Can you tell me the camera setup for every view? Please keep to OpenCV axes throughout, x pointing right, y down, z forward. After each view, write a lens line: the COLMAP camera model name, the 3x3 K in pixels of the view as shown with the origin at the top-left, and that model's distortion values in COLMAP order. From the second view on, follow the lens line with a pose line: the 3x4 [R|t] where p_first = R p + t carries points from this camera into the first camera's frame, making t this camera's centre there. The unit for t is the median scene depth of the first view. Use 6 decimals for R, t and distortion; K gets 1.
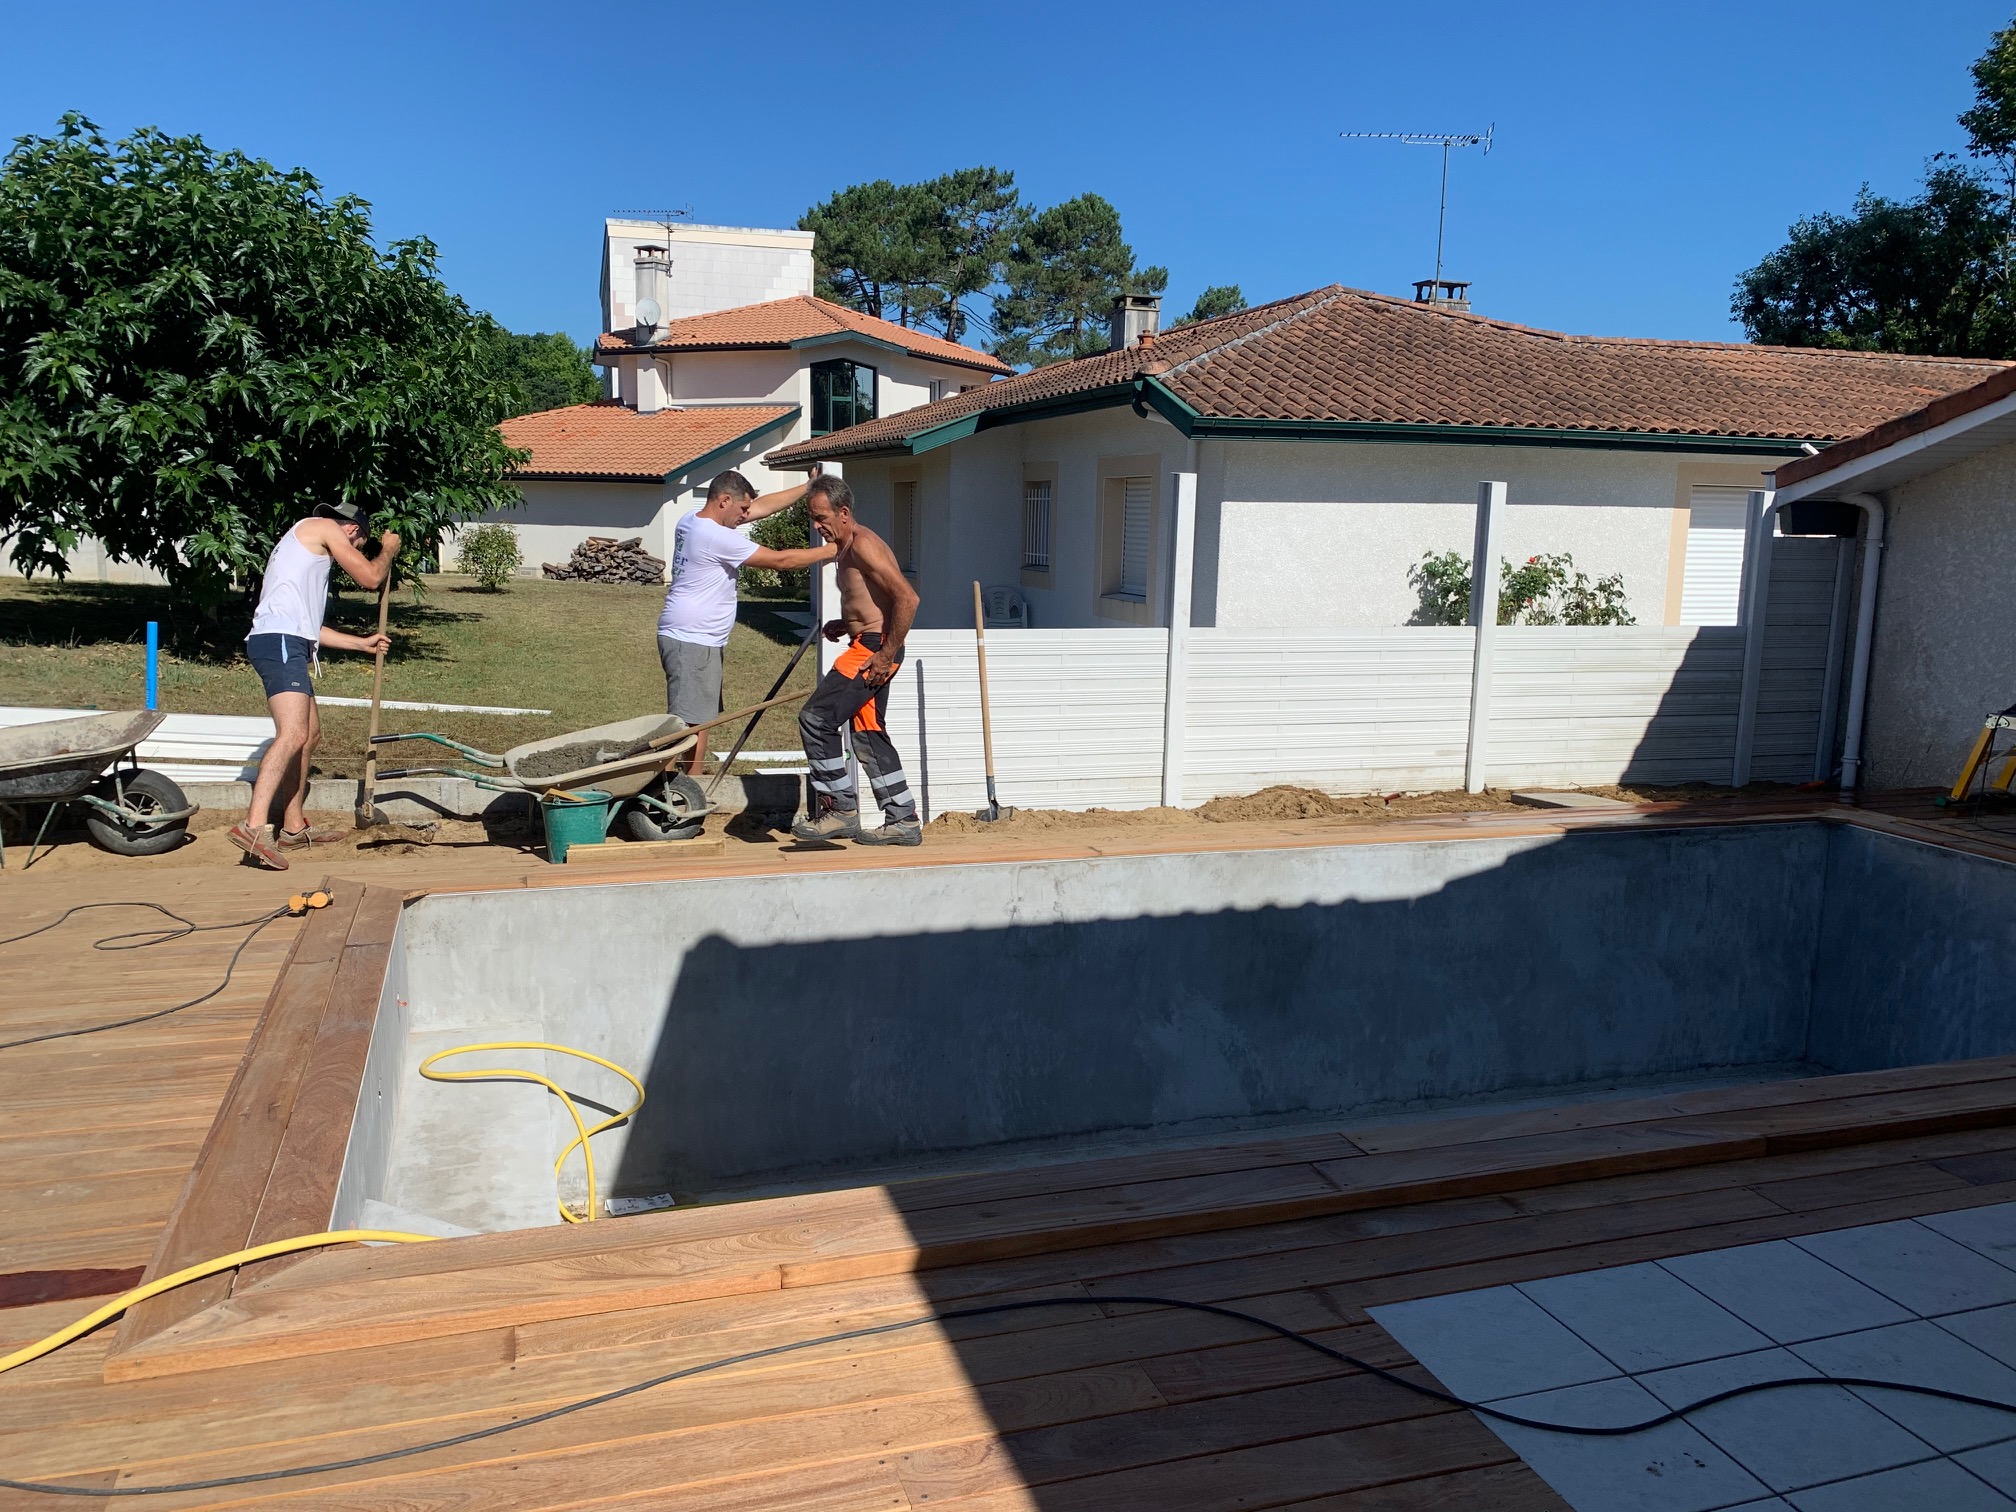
lens RADIAL K [[1524.5, 0, 1009.2], [0, 1524.5, 760.8], [0, 0, 1]] dist [0.009430, -0.004985]
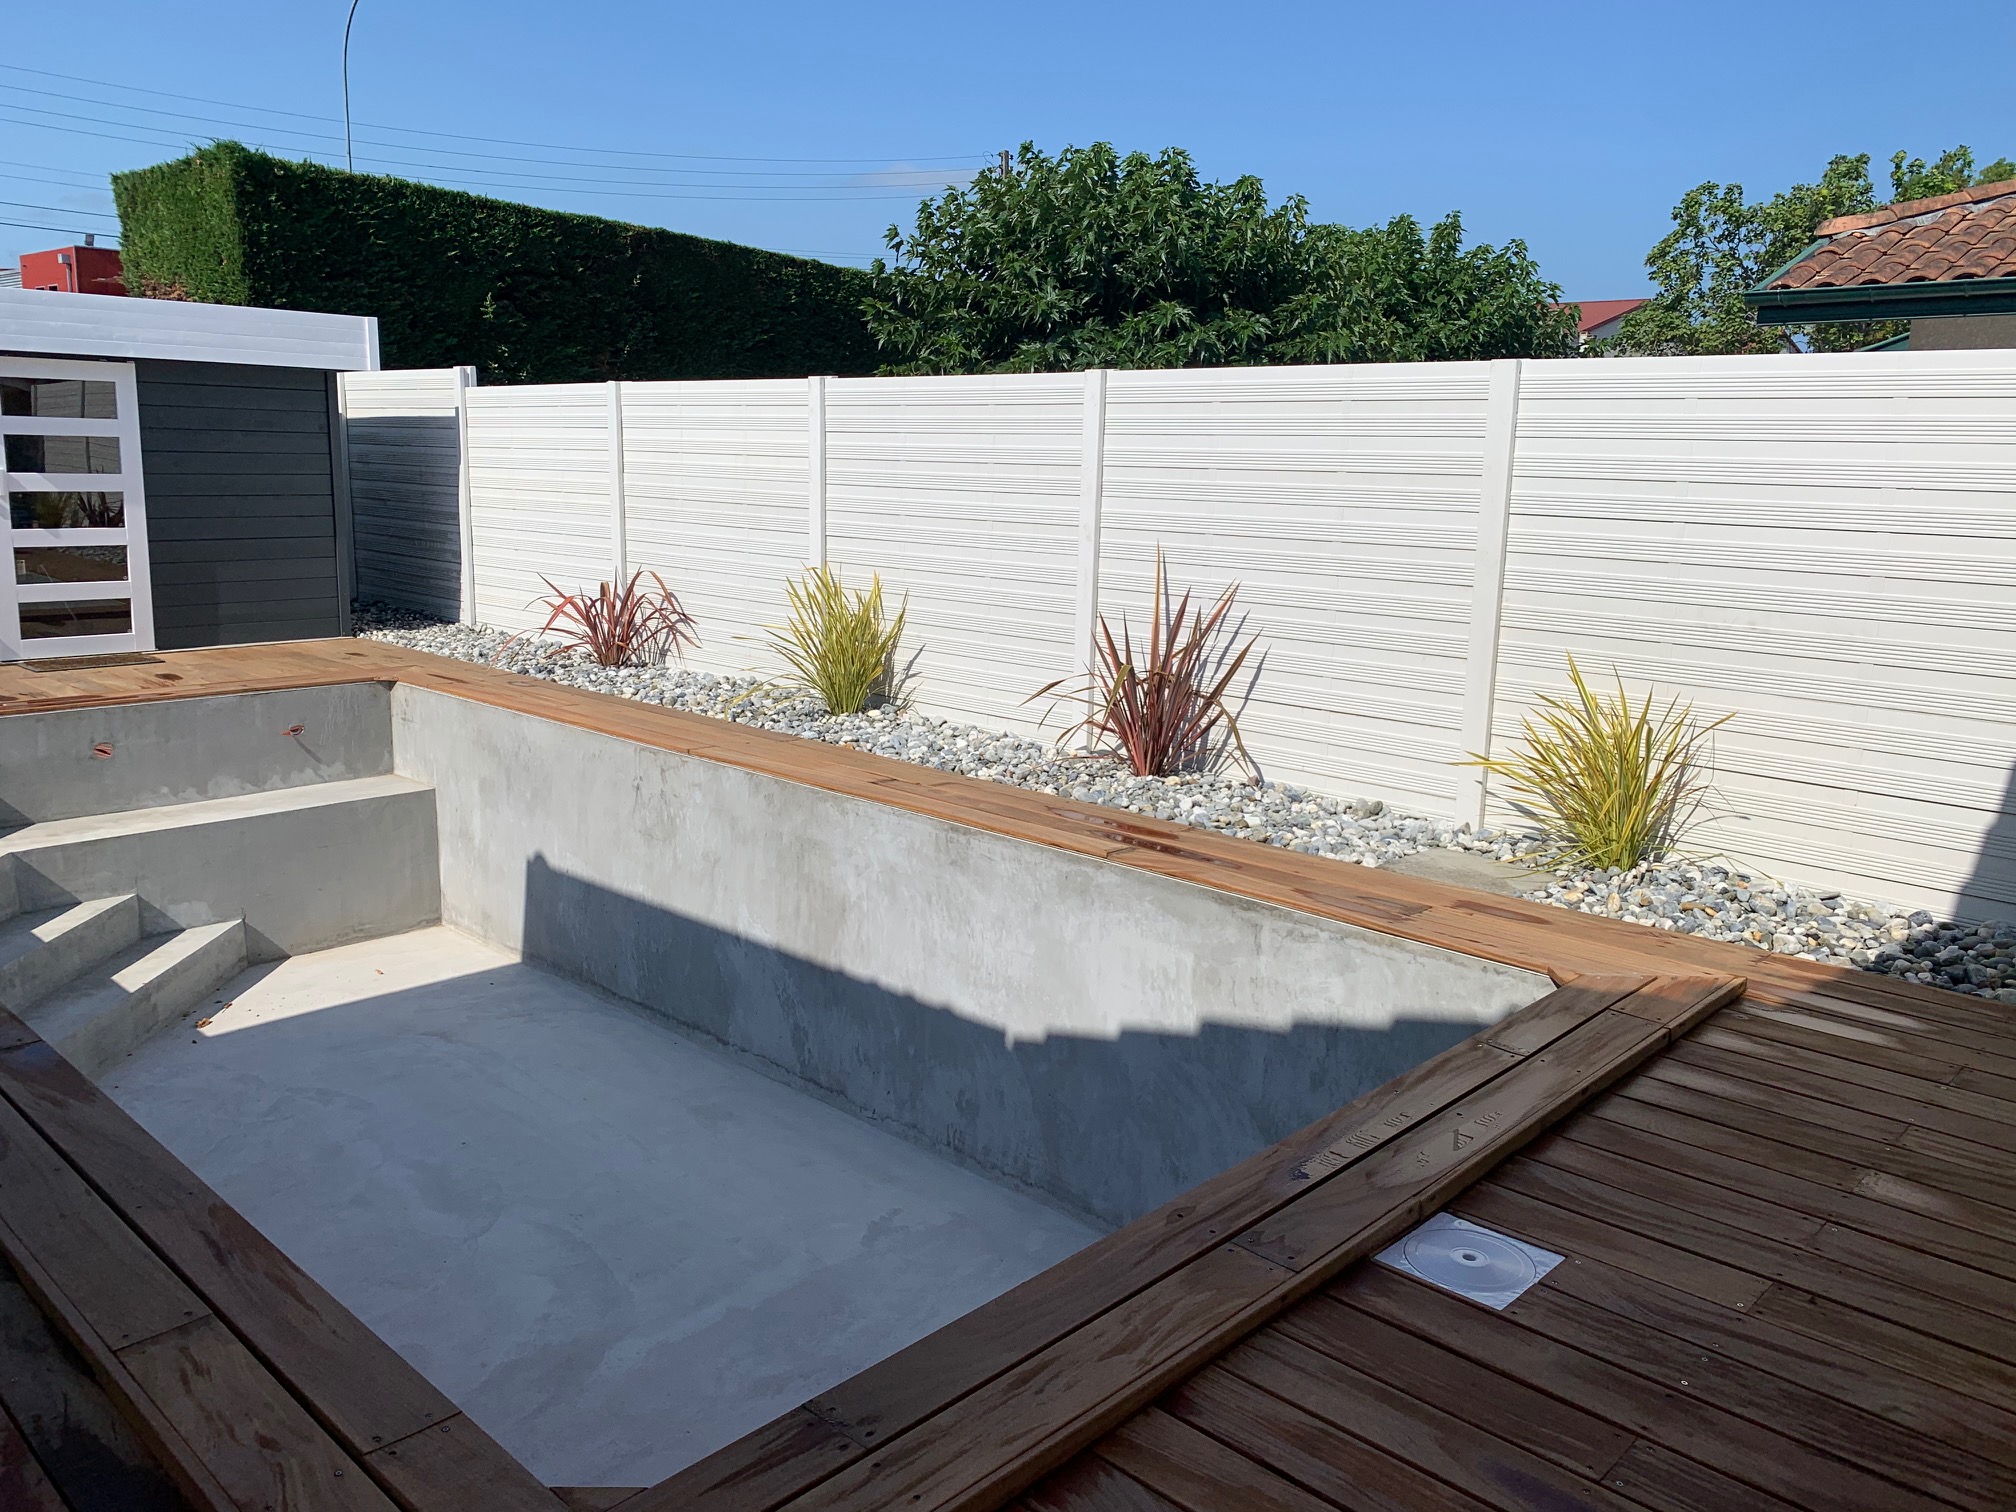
lens RADIAL K [[1535.6, 0, 937.0], [0, 1535.6, 748.8], [0, 0, 1]] dist [0.084827, -0.002431]
pose [[0.474774, 0.155667, -0.866232, 0.496805], [-0.155318, 0.983606, 0.091631, -0.028919], [0.866295, 0.091037, 0.491168, 0.311167]]
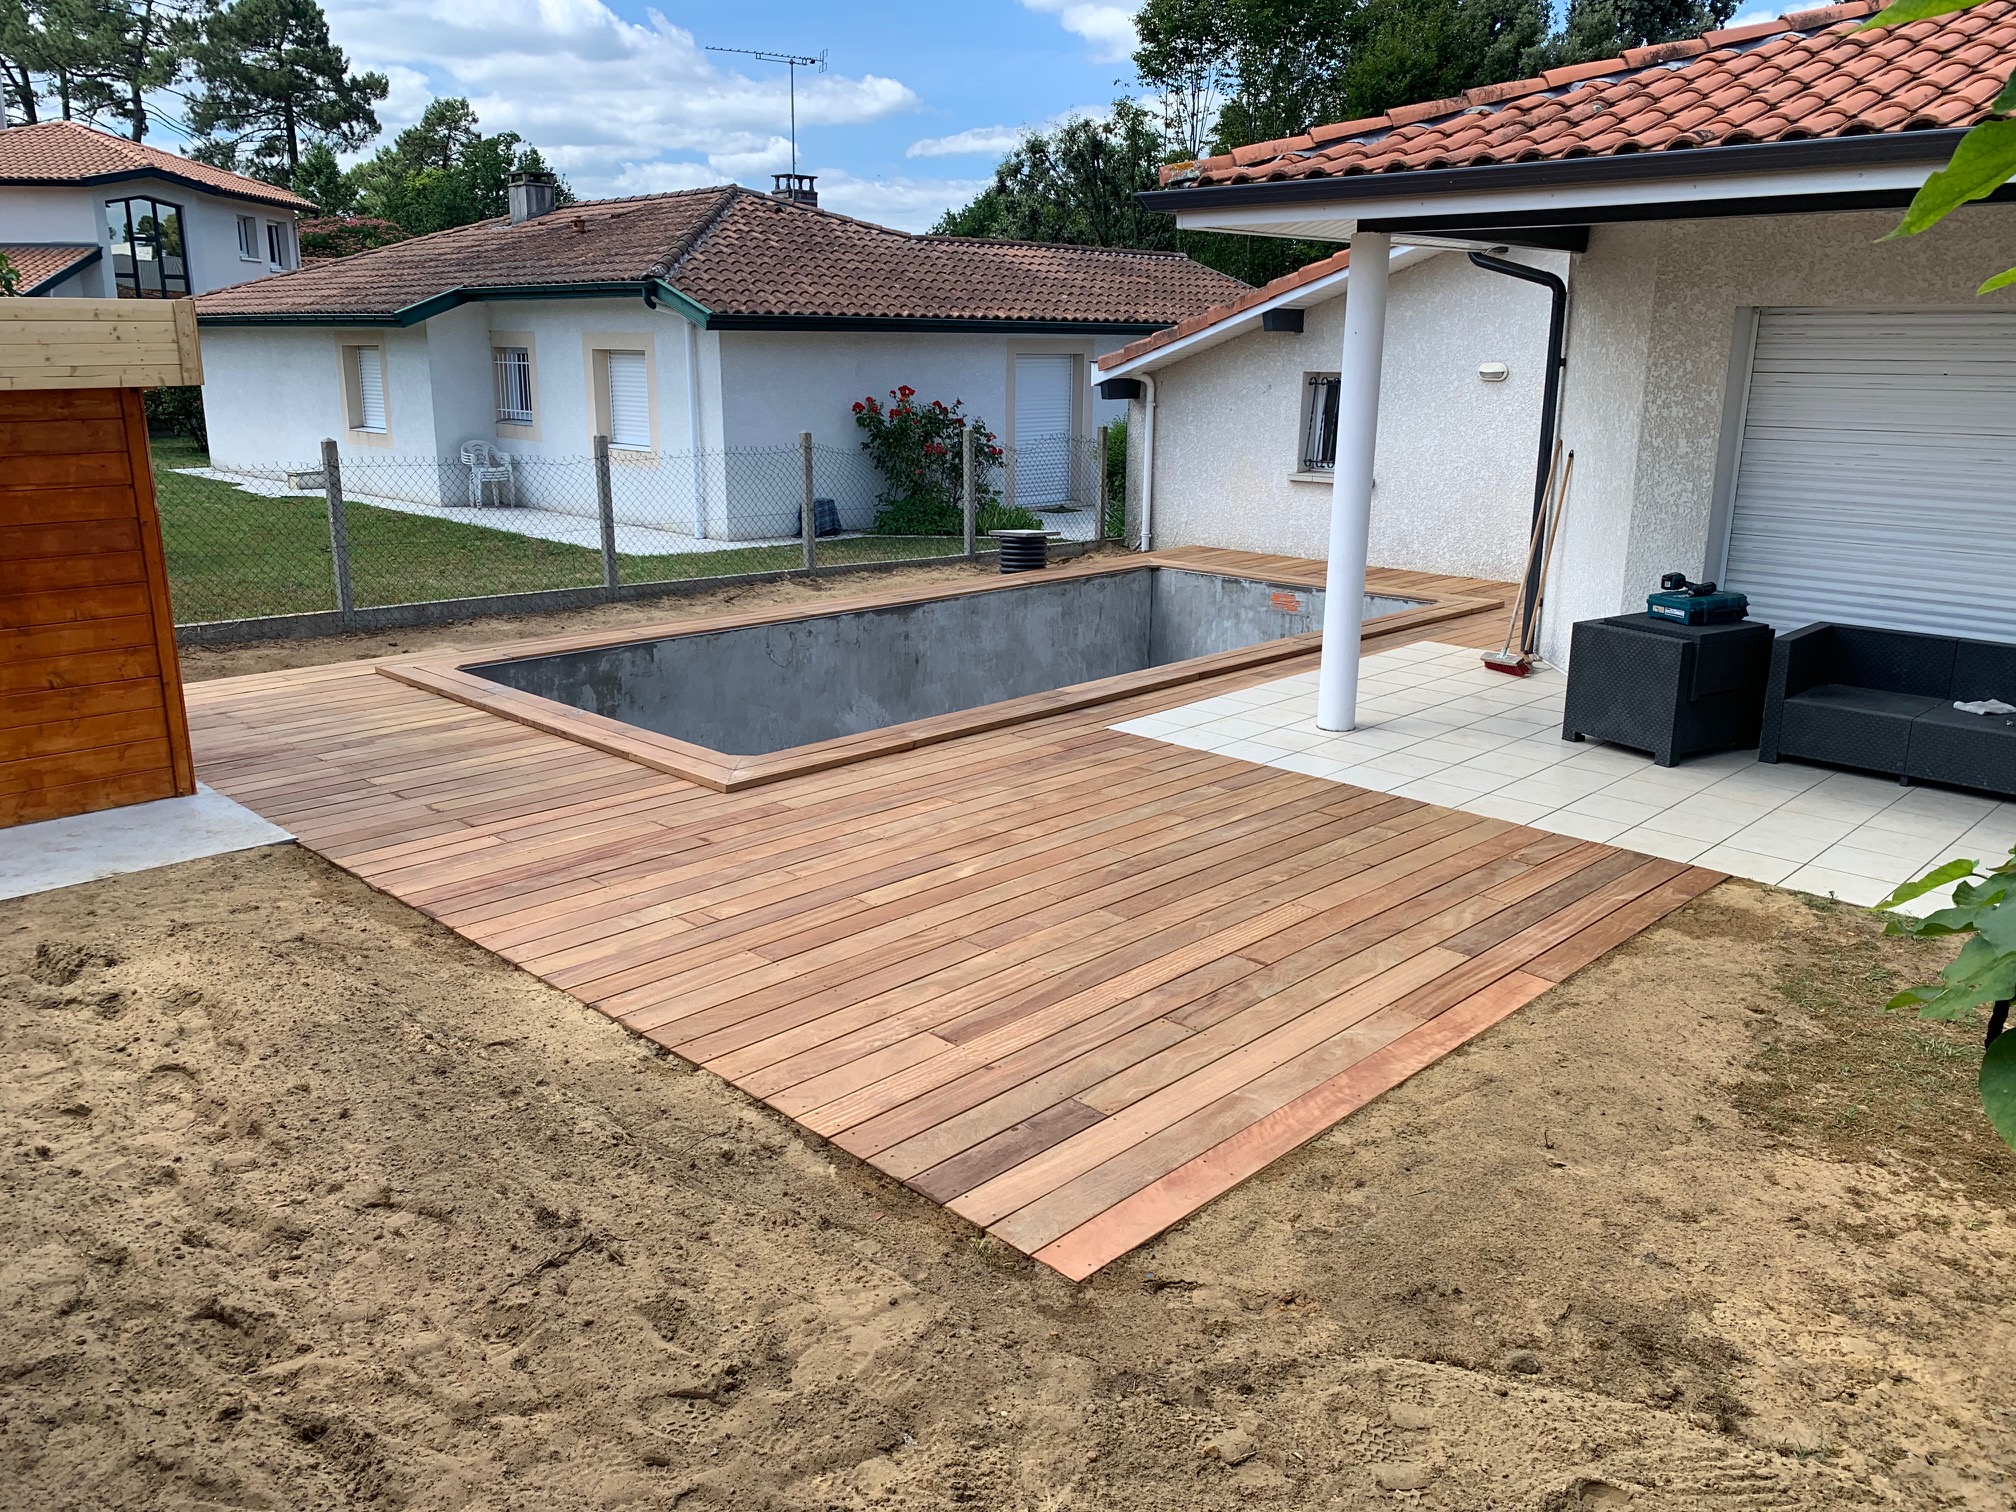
lens RADIAL K [[1515.6, 0, 1008.0], [0, 1515.6, 756.0], [0, 0, 1]] dist [-0.011430, -0.007909]
pose [[0.884646, -0.131511, 0.447332, -0.257860], [0.079930, 0.987971, 0.132383, 0.006356], [-0.459360, -0.081357, 0.884516, -0.304279]]
